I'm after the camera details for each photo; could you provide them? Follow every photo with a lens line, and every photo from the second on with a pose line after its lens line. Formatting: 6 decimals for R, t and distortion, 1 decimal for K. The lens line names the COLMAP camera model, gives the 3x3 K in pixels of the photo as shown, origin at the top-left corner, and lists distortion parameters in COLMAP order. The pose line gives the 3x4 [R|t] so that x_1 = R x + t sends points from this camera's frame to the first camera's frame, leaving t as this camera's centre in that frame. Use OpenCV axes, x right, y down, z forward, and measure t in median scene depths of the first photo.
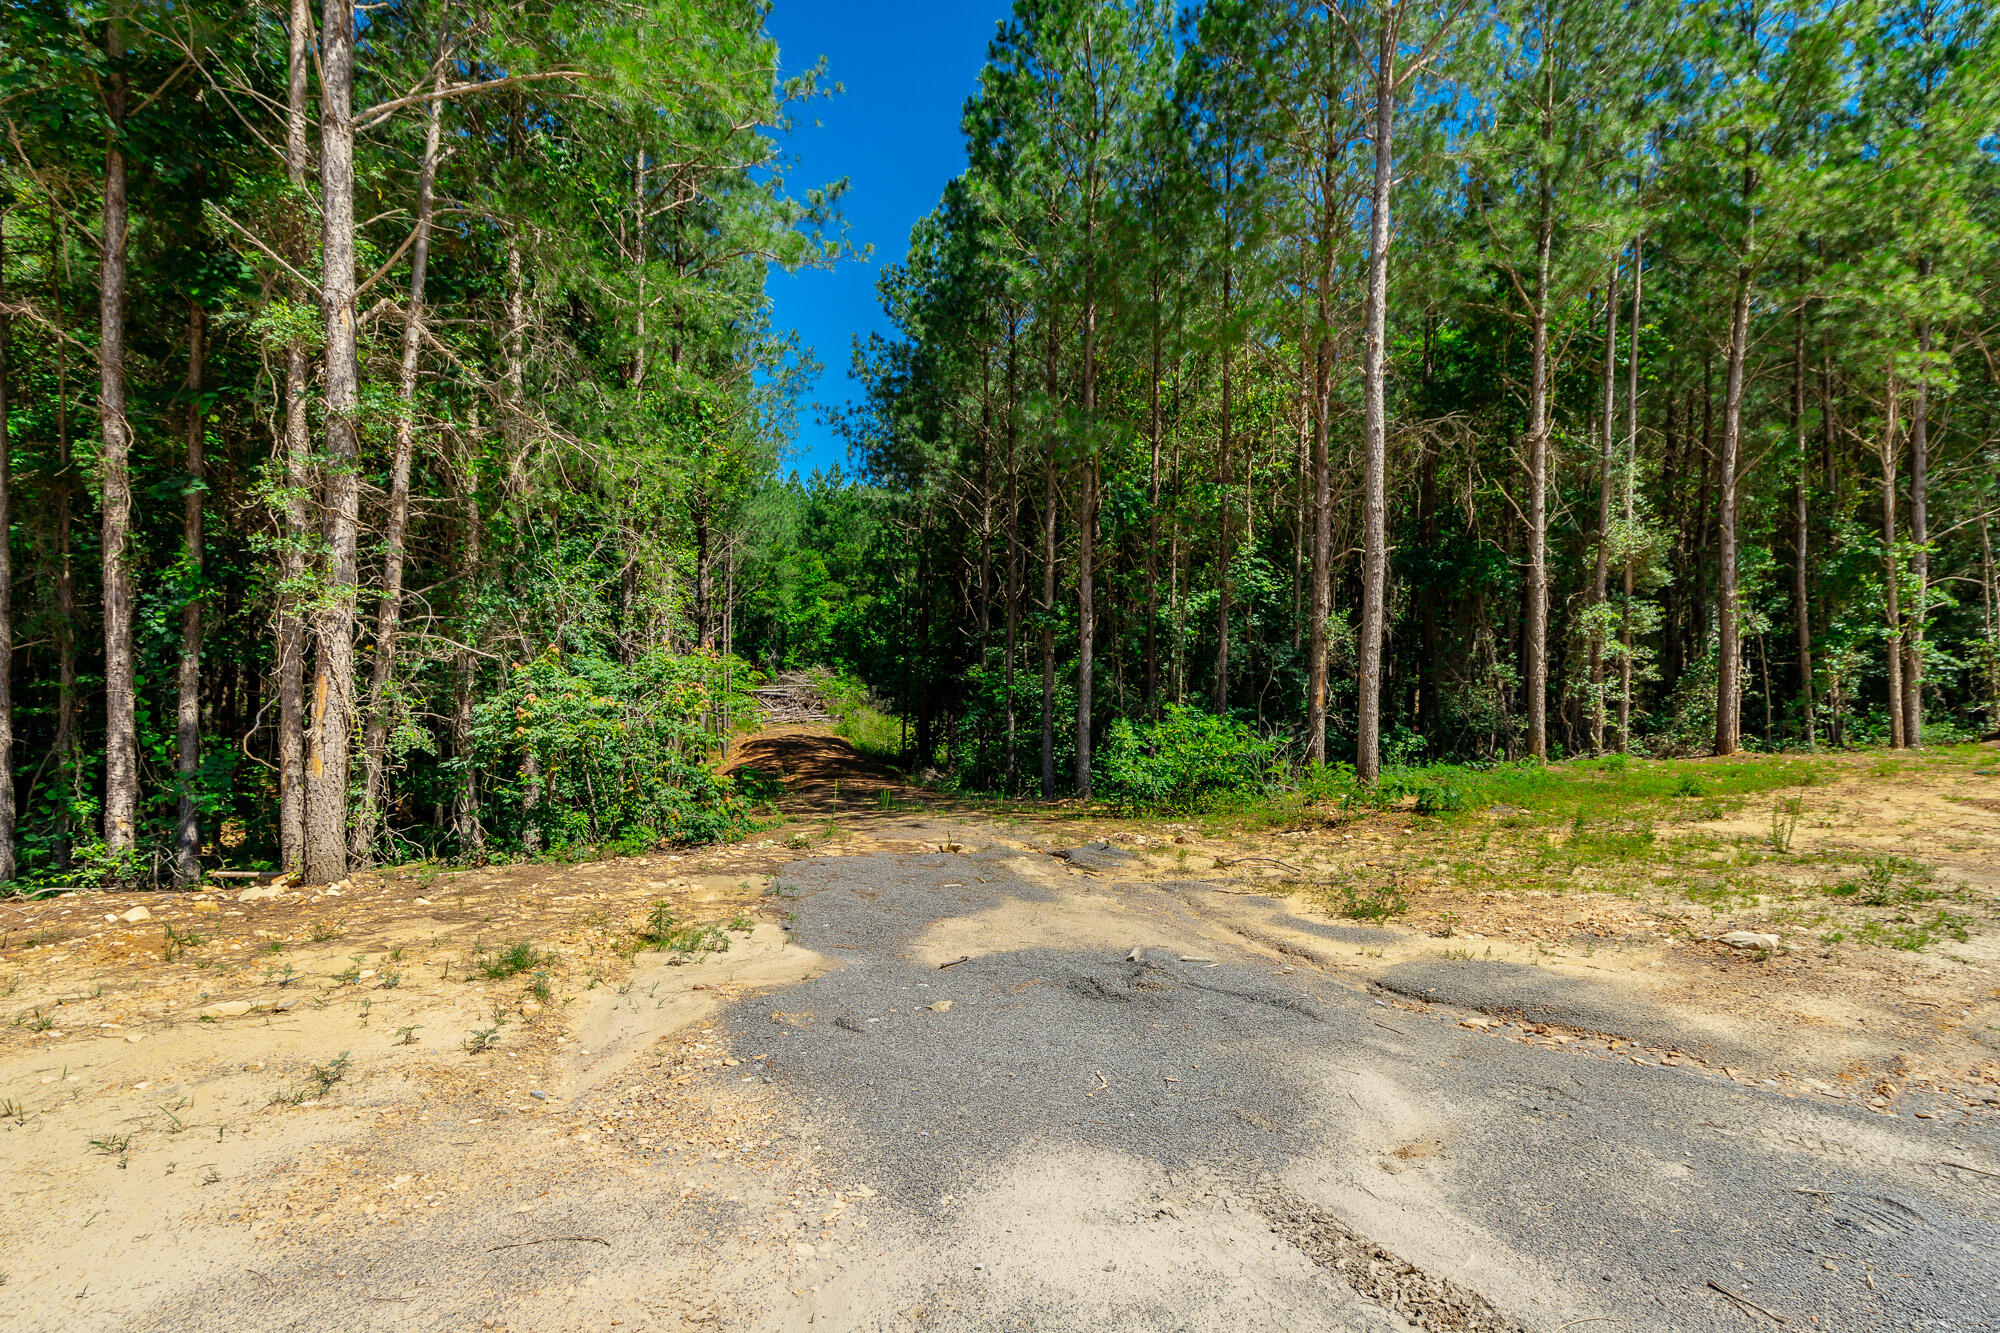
lens RADIAL K [[906.0, 0, 1021.8], [0, 906.0, 695.1], [0, 0, 1]] dist [0.008987, -0.002207]
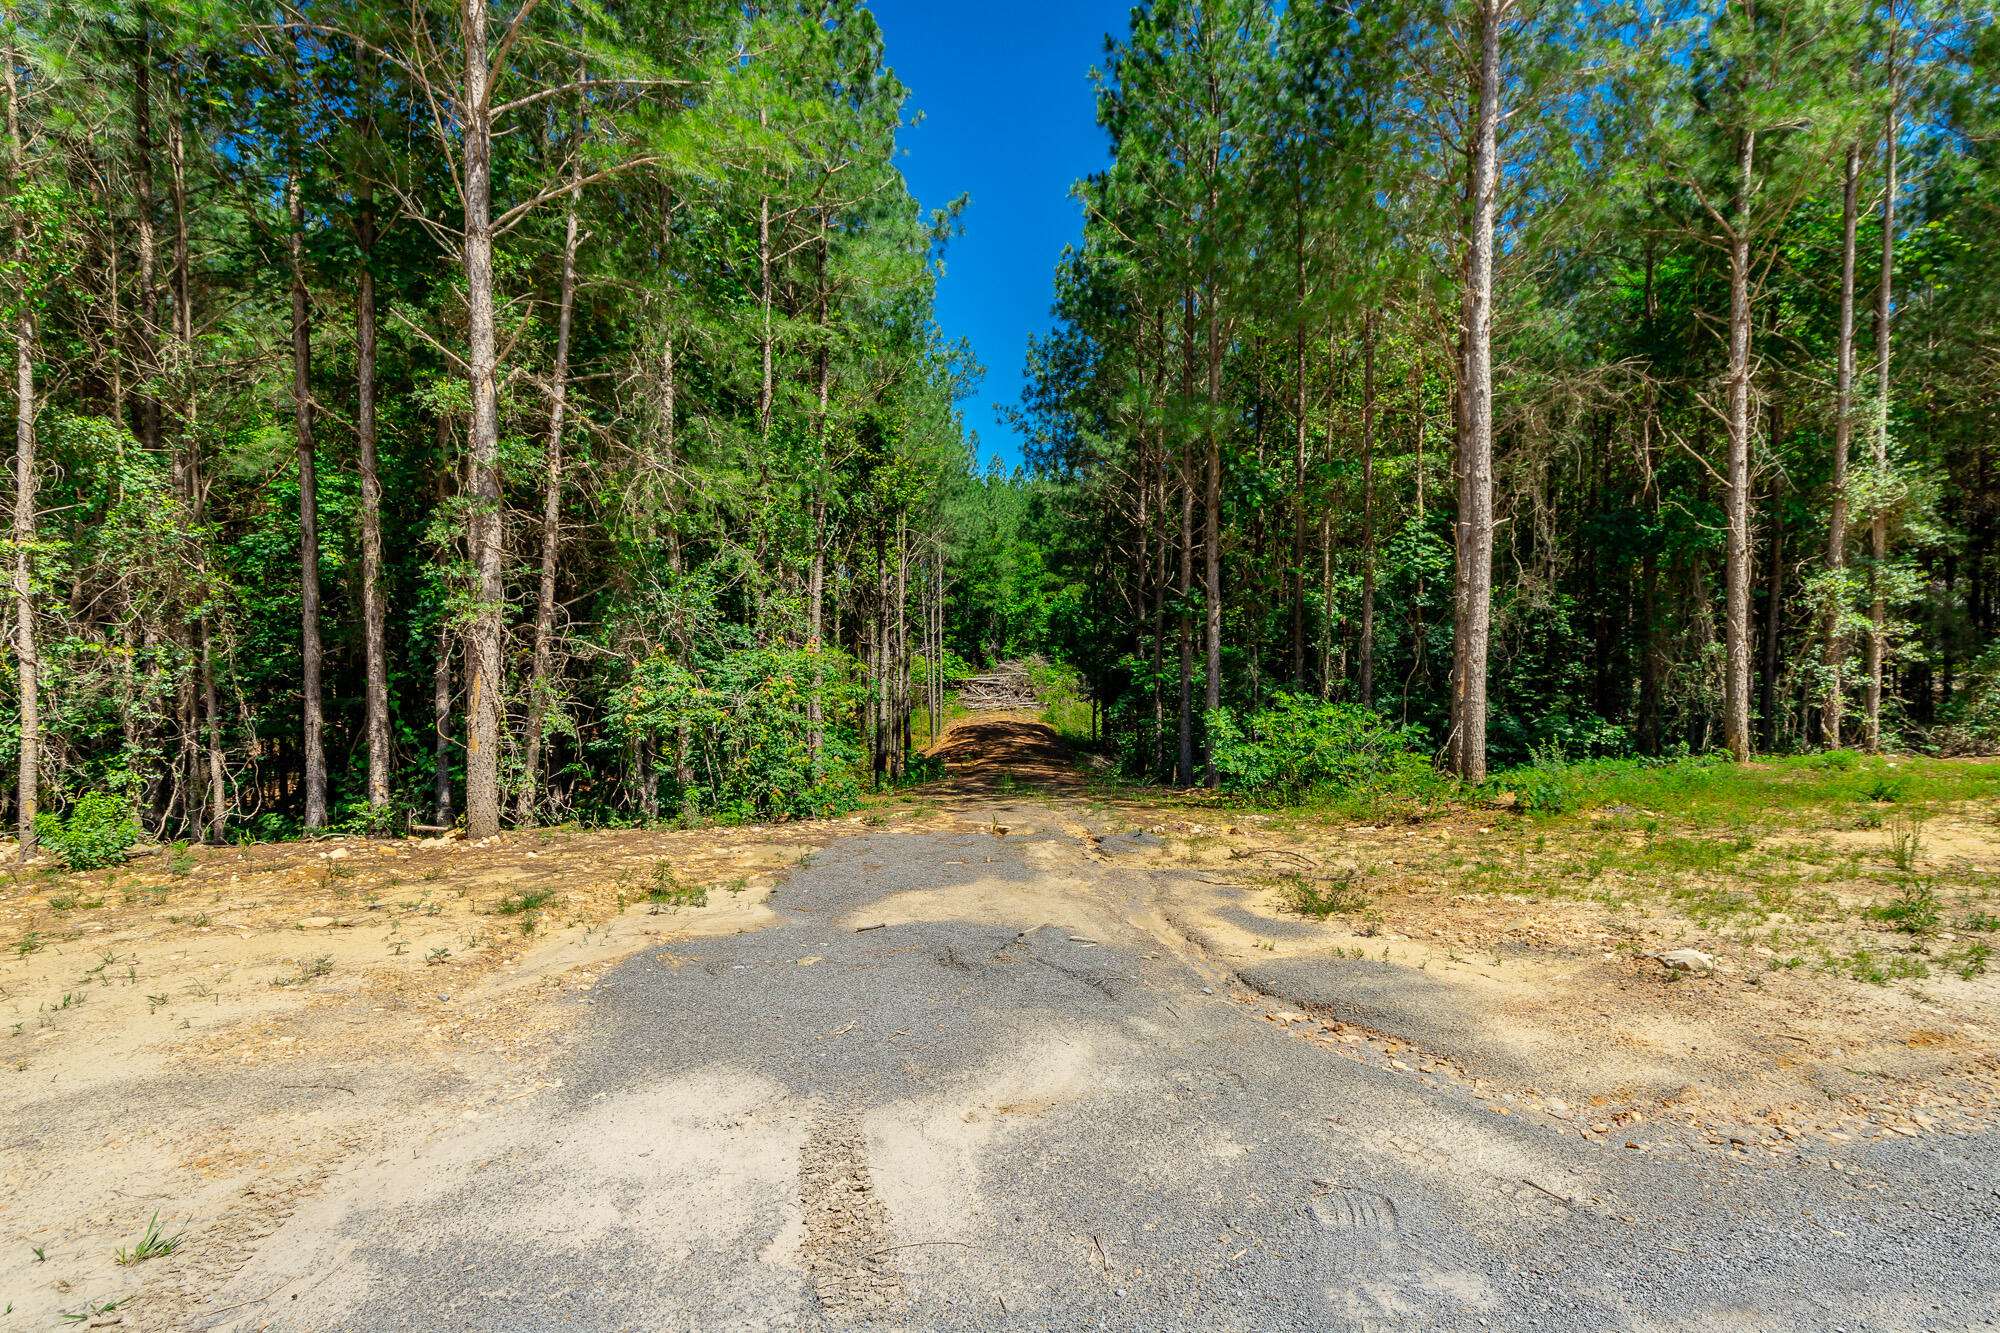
lens RADIAL K [[906.0, 0, 1019.0], [0, 906.0, 694.0], [0, 0, 1]] dist [0.008987, -0.002207]
pose [[0.964474, -0.002981, -0.264162, 0.229027], [0.006469, 0.999903, 0.012335, -0.002907], [0.264100, -0.013605, 0.964399, -0.013837]]
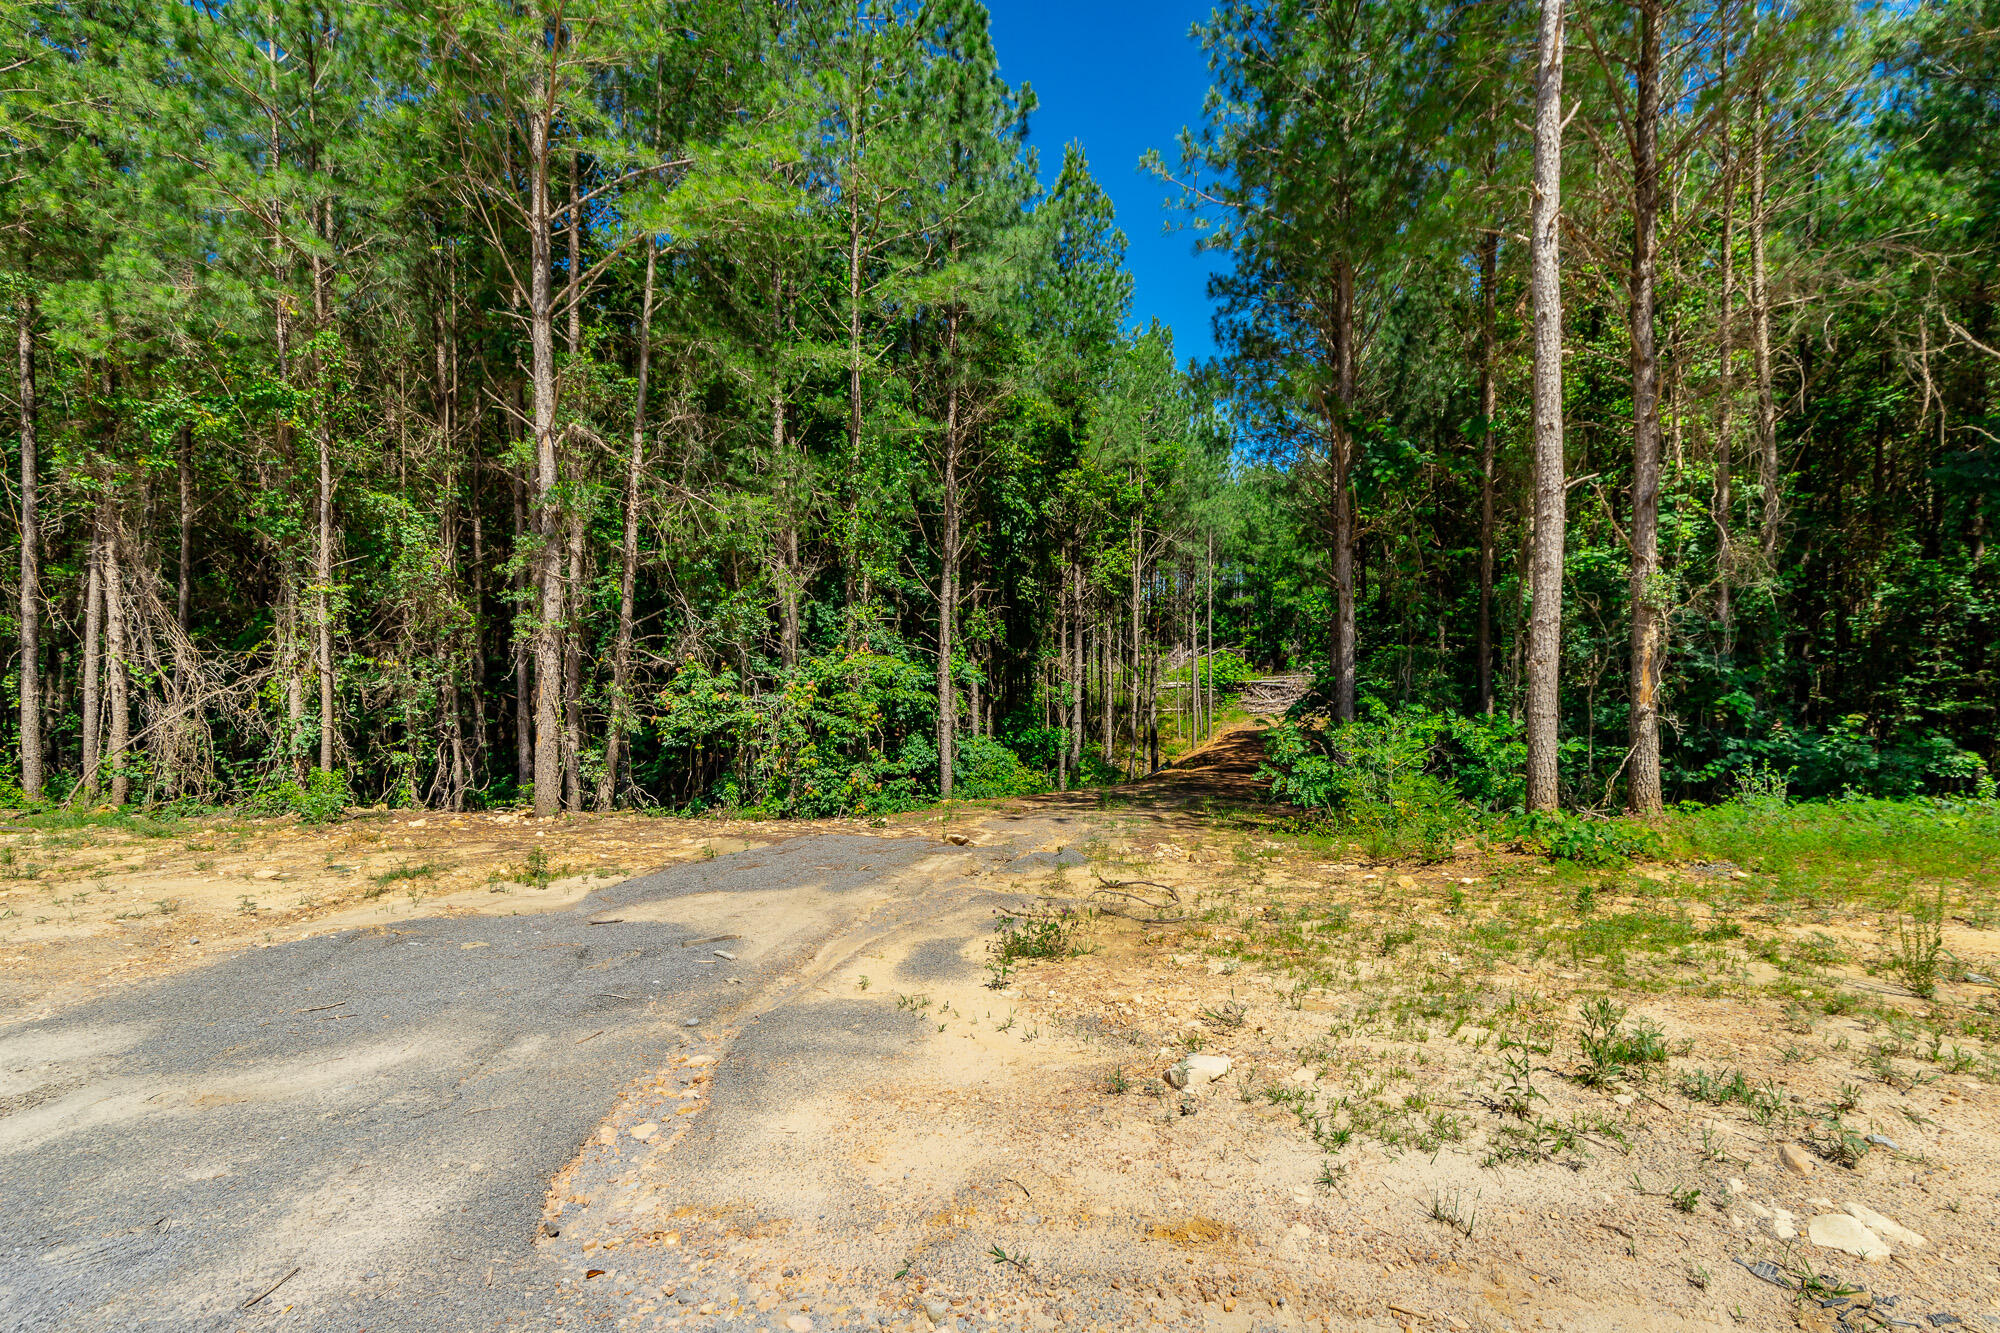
lens RADIAL K [[906.0, 0, 1007.3], [0, 906.0, 680.2], [0, 0, 1]] dist [0.008987, -0.002207]
pose [[0.790125, -0.008565, -0.612886, 0.614813], [0.005487, 0.999961, -0.006900, -0.005117], [0.612922, 0.002089, 0.790141, 0.221633]]
